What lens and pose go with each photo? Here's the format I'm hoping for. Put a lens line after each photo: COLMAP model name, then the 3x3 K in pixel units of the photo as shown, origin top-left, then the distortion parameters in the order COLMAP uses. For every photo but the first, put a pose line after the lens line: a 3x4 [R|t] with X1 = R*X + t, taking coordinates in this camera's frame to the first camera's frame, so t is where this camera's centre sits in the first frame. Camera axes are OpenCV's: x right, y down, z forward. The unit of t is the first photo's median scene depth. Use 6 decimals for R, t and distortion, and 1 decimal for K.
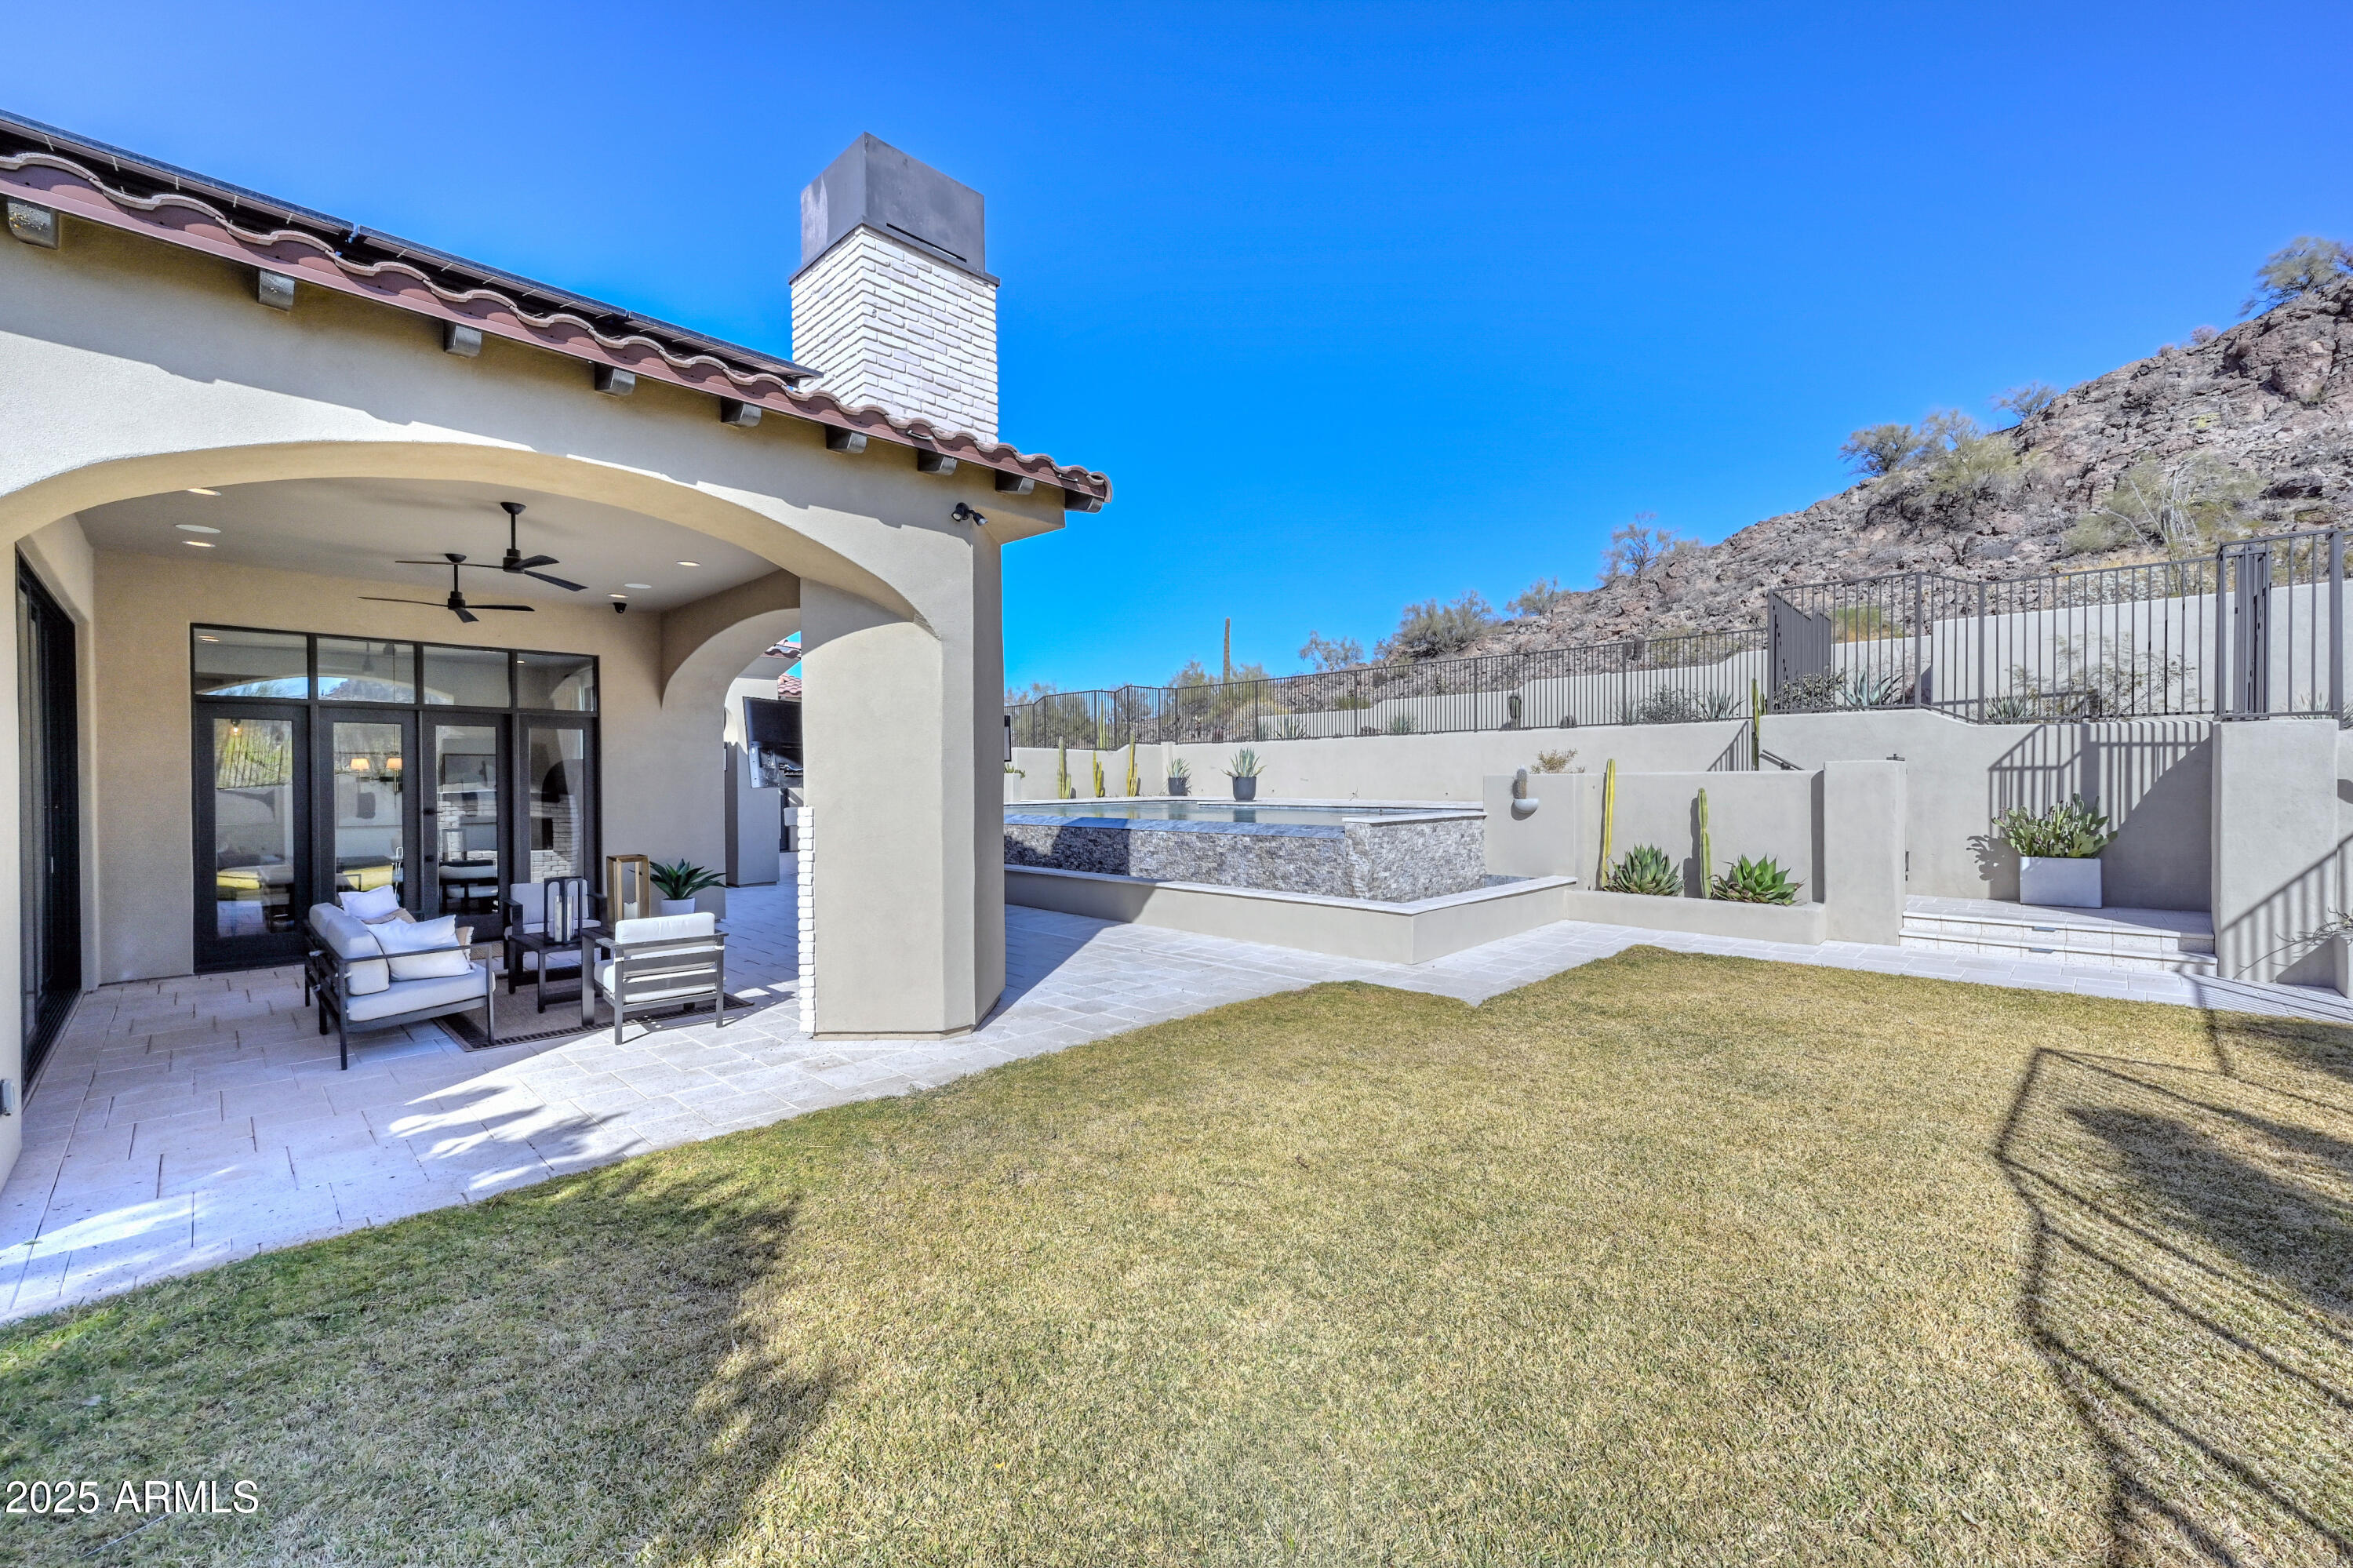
lens RADIAL K [[955.7, 0, 1177.2], [0, 955.7, 789.5], [0, 0, 1]] dist [0.001536, 0.000030]
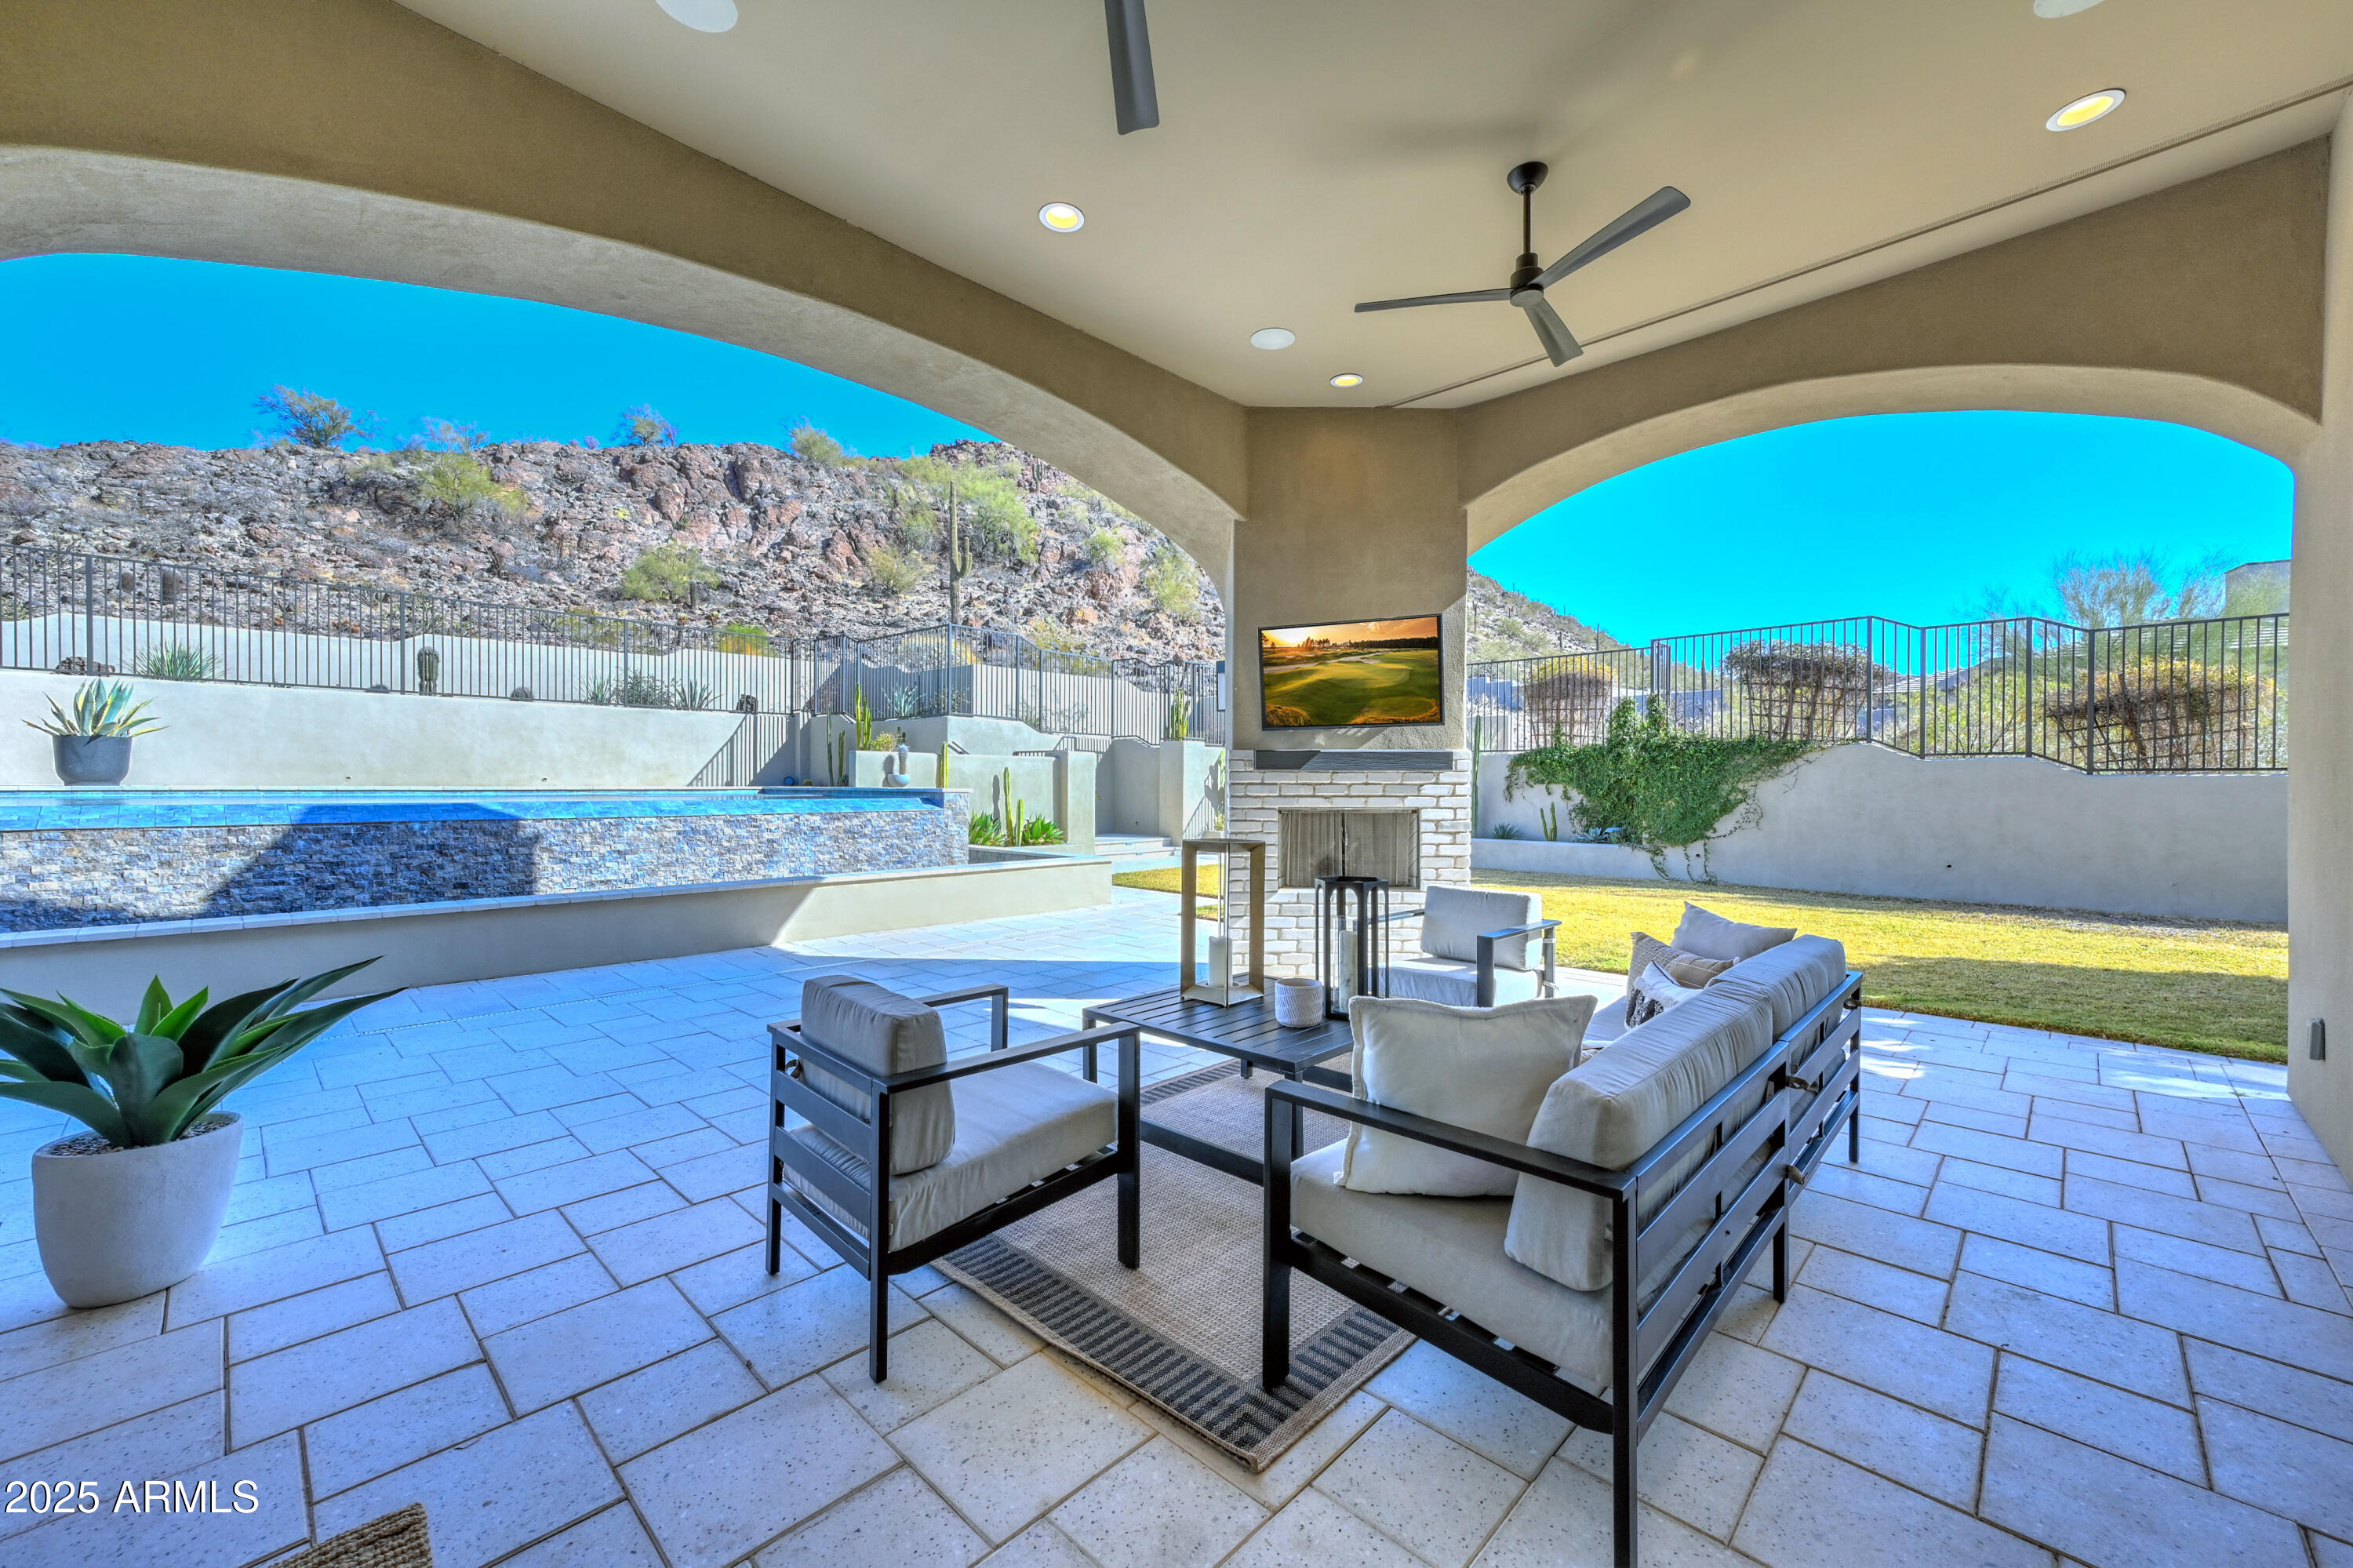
lens RADIAL K [[911.8, 0, 1174.9], [0, 911.8, 787.2], [0, 0, 1]] dist [0.003651, 0.000240]
pose [[-0.019153, 0.000643, 0.999816, -0.432877], [0.001680, 0.999998, -0.000611, 0.015293], [-0.999815, 0.001668, -0.019154, 0.418942]]
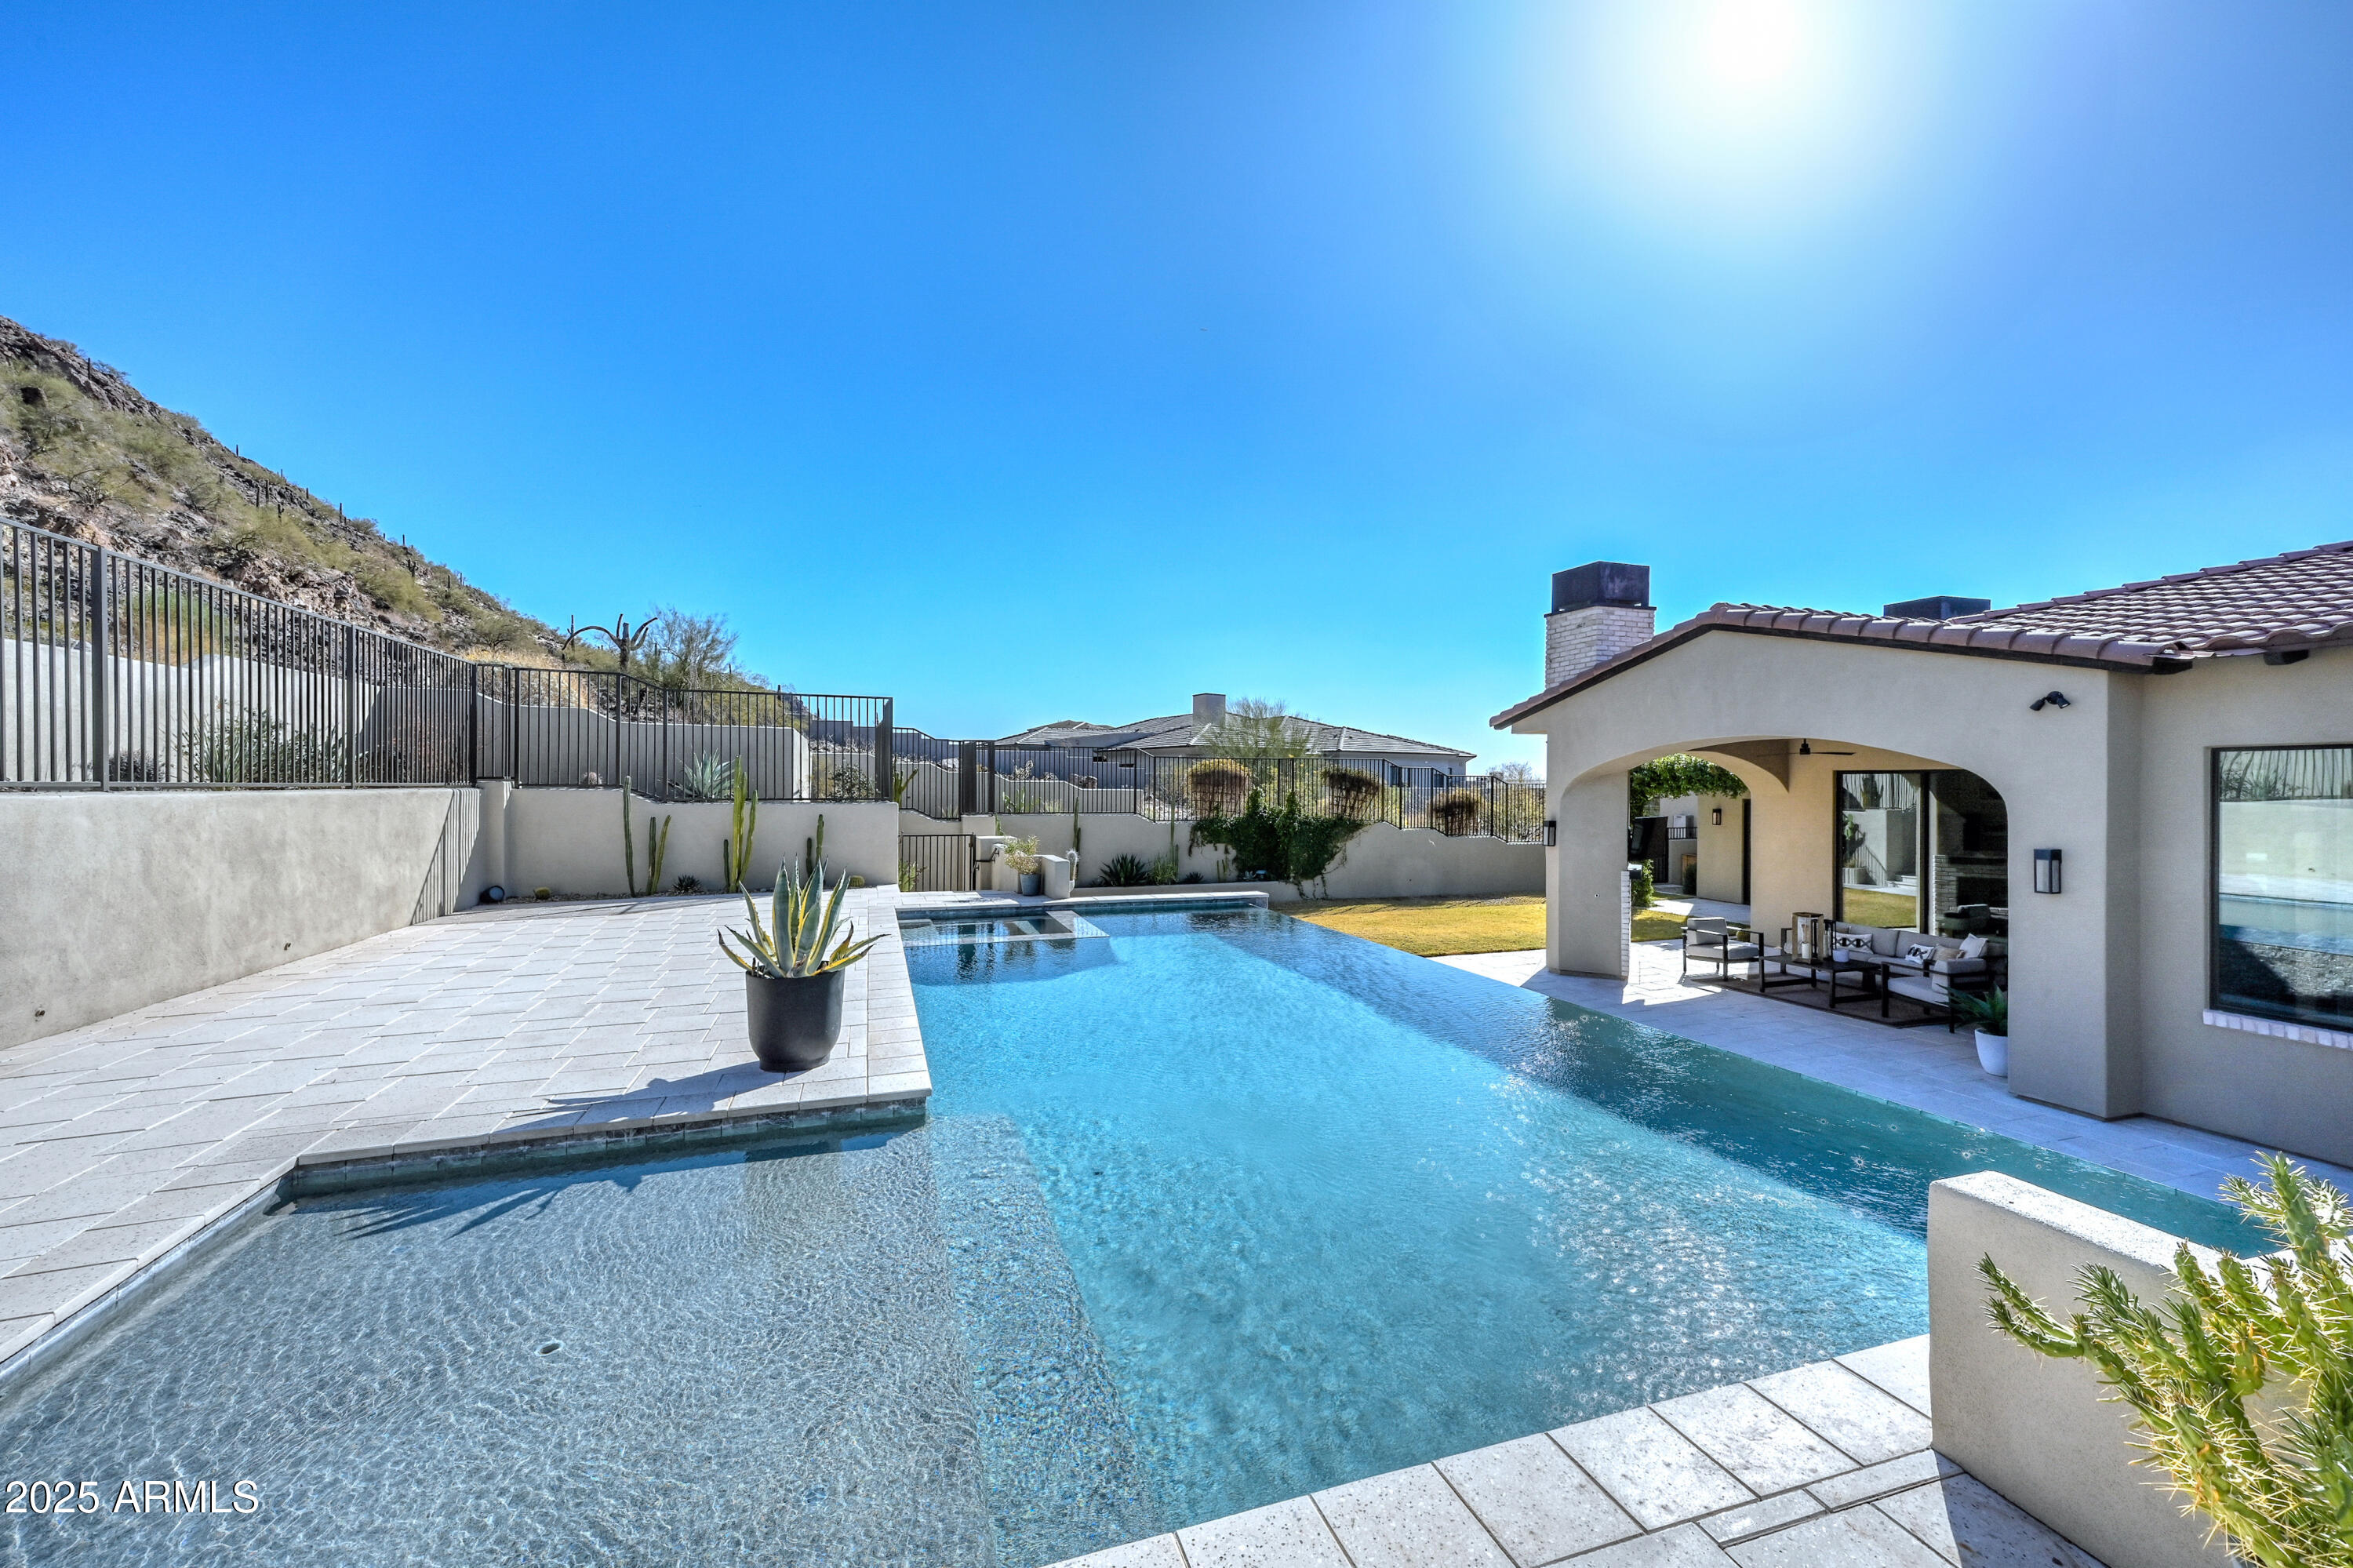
lens RADIAL K [[911.8, 0, 1177.2], [0, 911.8, 789.7], [0, 0, 1]] dist [0.003651, 0.000240]
pose [[-0.893284, -0.001788, 0.449488, -0.140095], [0.001670, 0.999972, 0.007298, -0.066479], [-0.449489, 0.007270, -0.893256, 1.166956]]
